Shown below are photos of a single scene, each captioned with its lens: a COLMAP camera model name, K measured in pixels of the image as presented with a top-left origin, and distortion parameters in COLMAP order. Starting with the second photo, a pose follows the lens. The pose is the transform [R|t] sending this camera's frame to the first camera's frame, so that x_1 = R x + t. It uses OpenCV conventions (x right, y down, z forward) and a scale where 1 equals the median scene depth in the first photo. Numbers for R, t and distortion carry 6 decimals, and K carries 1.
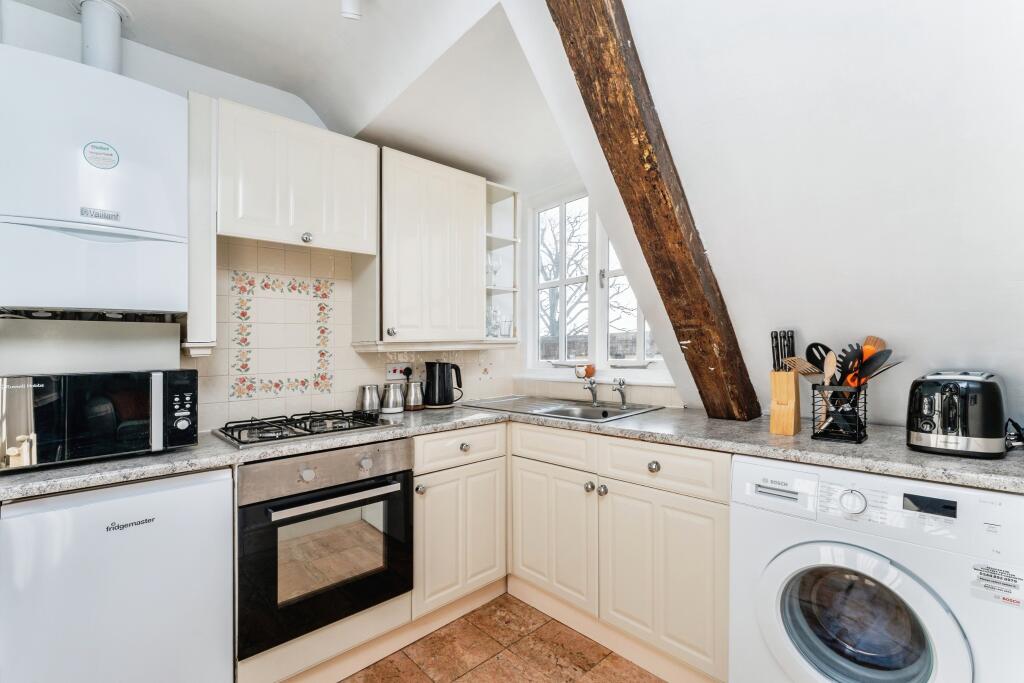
lens RADIAL K [[465.7, 0, 512.0], [0, 465.7, 341.5], [0, 0, 1]] dist [0.001243, 0.000130]
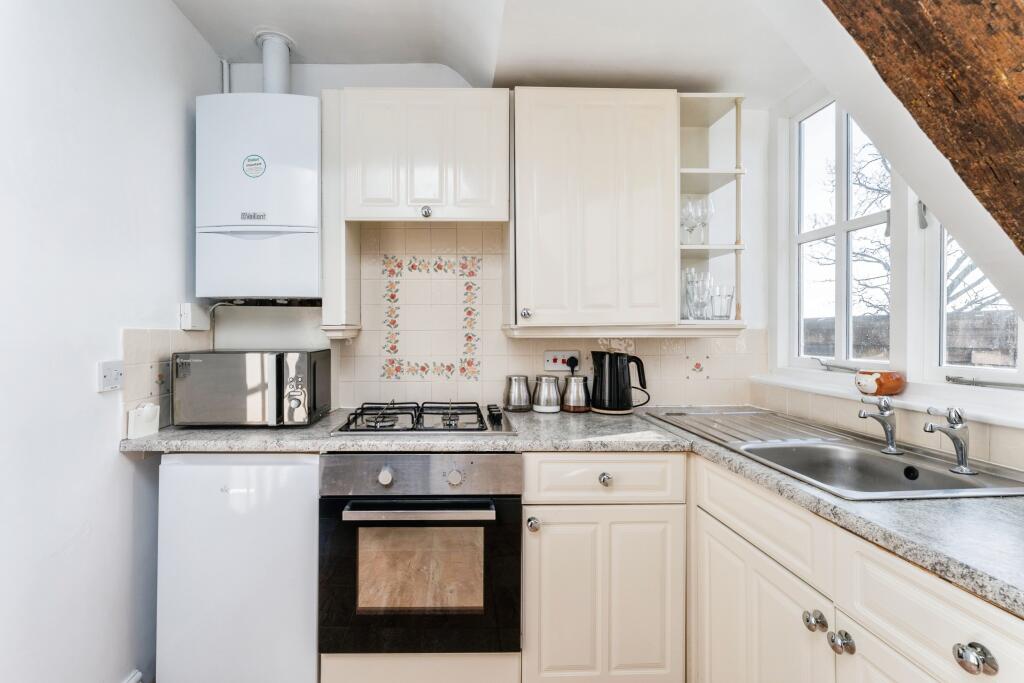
lens RADIAL K [[459.7, 0, 463.1], [0, 459.7, 315.9], [0, 0, 1]] dist [-0.001314, -0.000285]
pose [[0.743396, 0.004174, -0.668838, 0.187571], [-0.004977, 0.999987, 0.000710, -0.016357], [0.668832, 0.002801, 0.743408, 0.324012]]
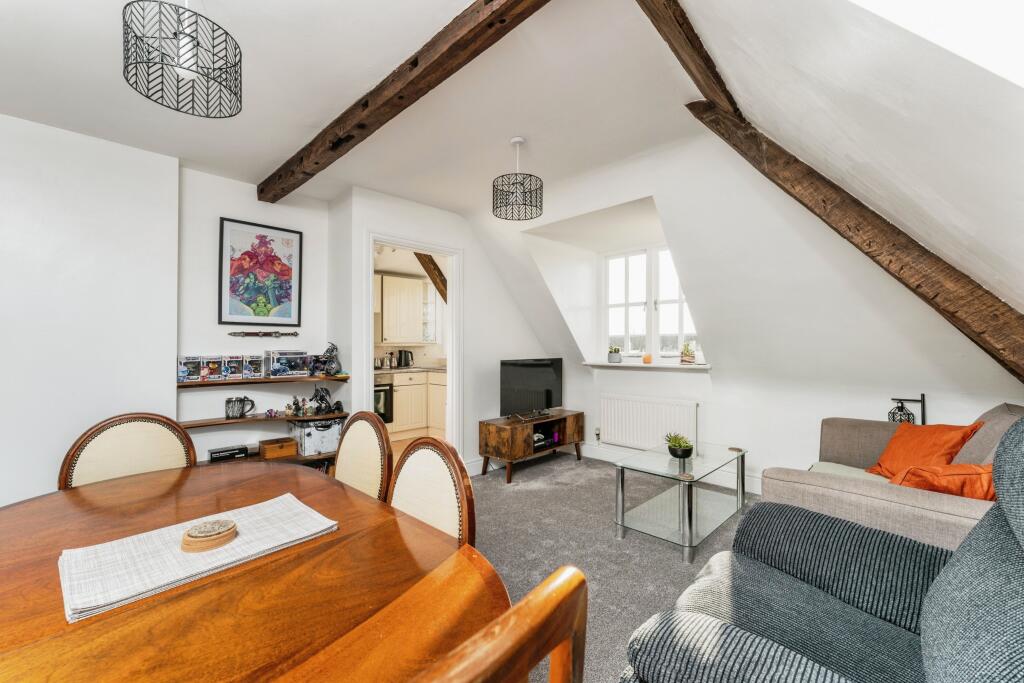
lens RADIAL K [[413.6, 0, 512.0], [0, 413.6, 341.5], [0, 0, 1]] dist [0.000182, 0.000098]
pose [[0.998374, 0.002684, 0.056940, 0.359819], [-0.002297, 0.999974, -0.006846, 0.010619], [-0.056957, 0.006704, 0.998354, -1.535003]]
